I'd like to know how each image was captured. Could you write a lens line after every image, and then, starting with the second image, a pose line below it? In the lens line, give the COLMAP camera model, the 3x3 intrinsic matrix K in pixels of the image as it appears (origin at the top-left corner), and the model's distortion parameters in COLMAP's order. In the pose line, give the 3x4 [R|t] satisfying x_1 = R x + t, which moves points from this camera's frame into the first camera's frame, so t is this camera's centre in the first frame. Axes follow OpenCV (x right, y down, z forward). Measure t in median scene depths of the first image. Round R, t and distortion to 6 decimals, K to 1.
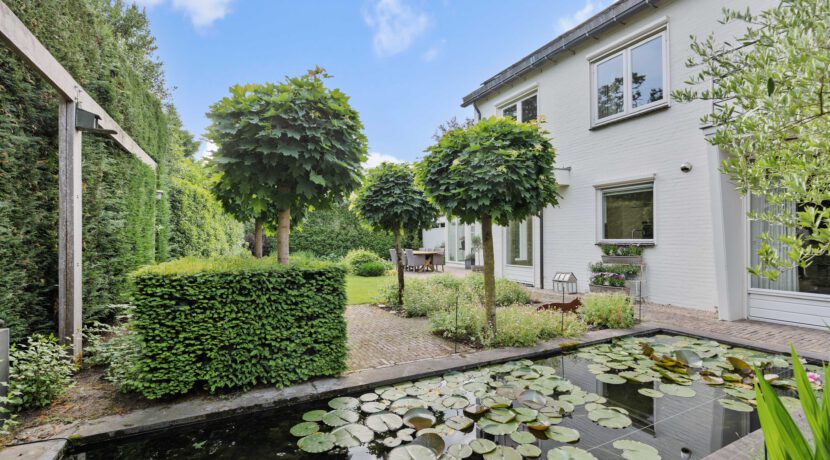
lens RADIAL K [[413.6, 0, 415.0], [0, 413.6, 230.0], [0, 0, 1]] dist [0.000258, 0.000014]
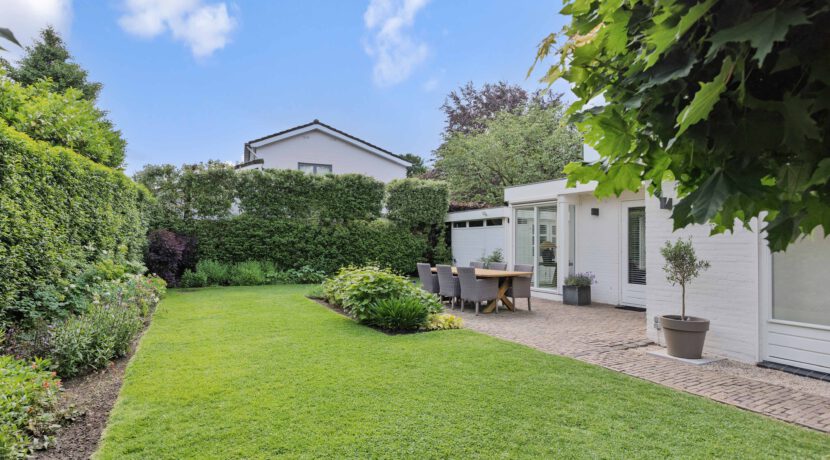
lens RADIAL K [[459.1, 0, 415.0], [0, 459.1, 230.0], [0, 0, 1]] dist [-0.002216, -0.000893]
pose [[0.999085, 0.019442, 0.038093, -0.070101], [-0.019245, 0.999799, -0.005538, 0.006094], [-0.038193, 0.004800, 0.999259, 0.335118]]
